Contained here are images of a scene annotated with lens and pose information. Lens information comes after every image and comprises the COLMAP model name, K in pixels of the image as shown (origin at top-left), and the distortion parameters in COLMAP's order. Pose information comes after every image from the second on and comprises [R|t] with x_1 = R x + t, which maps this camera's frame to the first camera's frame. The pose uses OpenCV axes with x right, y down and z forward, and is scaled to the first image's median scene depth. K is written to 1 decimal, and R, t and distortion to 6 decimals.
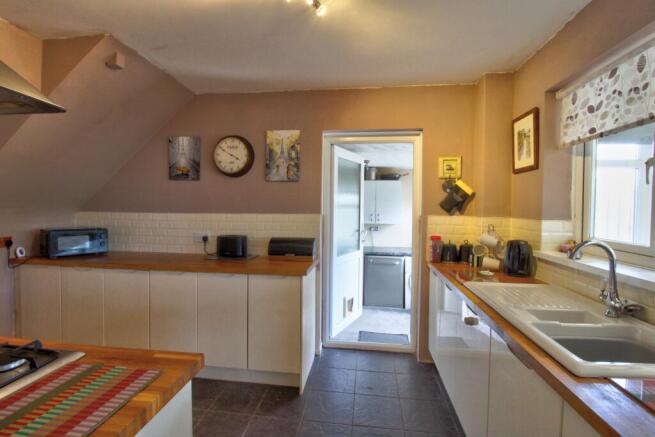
lens RADIAL K [[305.8, 0, 327.0], [0, 305.8, 215.0], [0, 0, 1]] dist [0.001406, -0.013440]
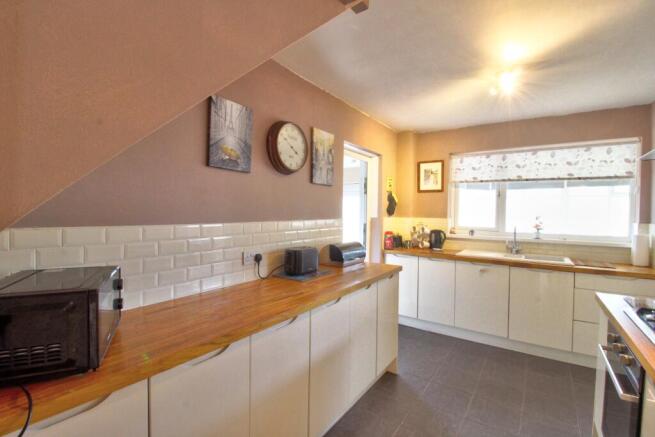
lens RADIAL K [[305.8, 0, 327.0], [0, 305.8, 215.0], [0, 0, 1]] dist [0.001406, -0.013440]
pose [[0.454145, -0.015539, 0.890792, -0.990558], [0.016763, 0.999820, 0.008895, -0.024631], [-0.890770, 0.010893, 0.454324, 0.561972]]
